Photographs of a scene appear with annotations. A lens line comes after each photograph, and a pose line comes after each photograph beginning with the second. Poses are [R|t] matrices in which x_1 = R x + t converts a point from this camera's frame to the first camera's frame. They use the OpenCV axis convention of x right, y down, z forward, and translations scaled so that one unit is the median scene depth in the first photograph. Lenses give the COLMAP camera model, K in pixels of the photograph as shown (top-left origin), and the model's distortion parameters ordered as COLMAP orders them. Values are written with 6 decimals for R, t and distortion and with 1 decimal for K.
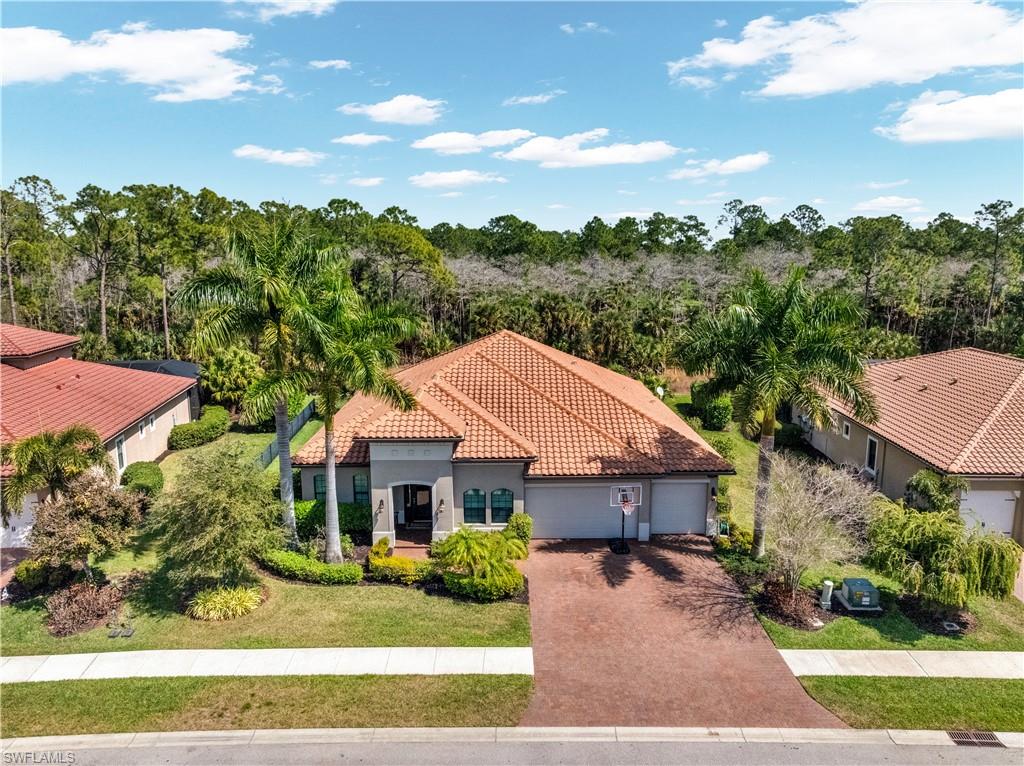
lens RADIAL K [[723.3, 0, 512.0], [0, 723.3, 383.0], [0, 0, 1]] dist [-0.038973, 0.009536]
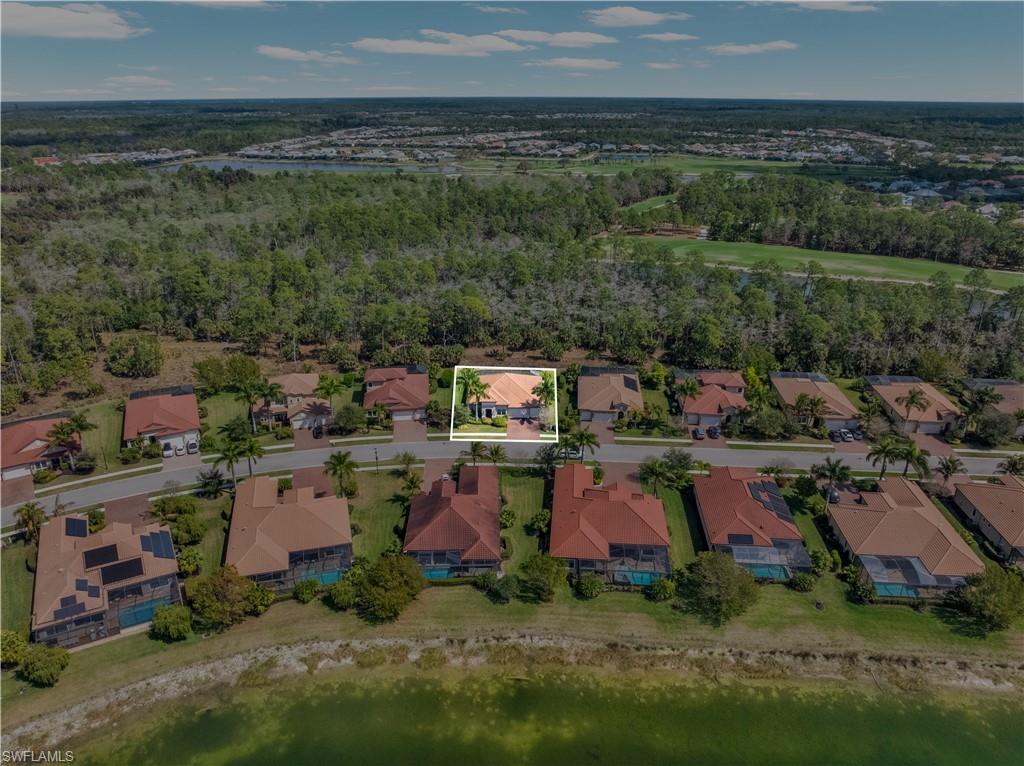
lens RADIAL K [[723.3, 0, 512.0], [0, 723.3, 383.0], [0, 0, 1]] dist [-0.038973, 0.009536]
pose [[0.999251, 0.017314, -0.034616, 0.262986], [-0.009493, 0.976682, 0.214482, -1.366611], [0.037523, -0.213993, 0.976114, -4.850503]]
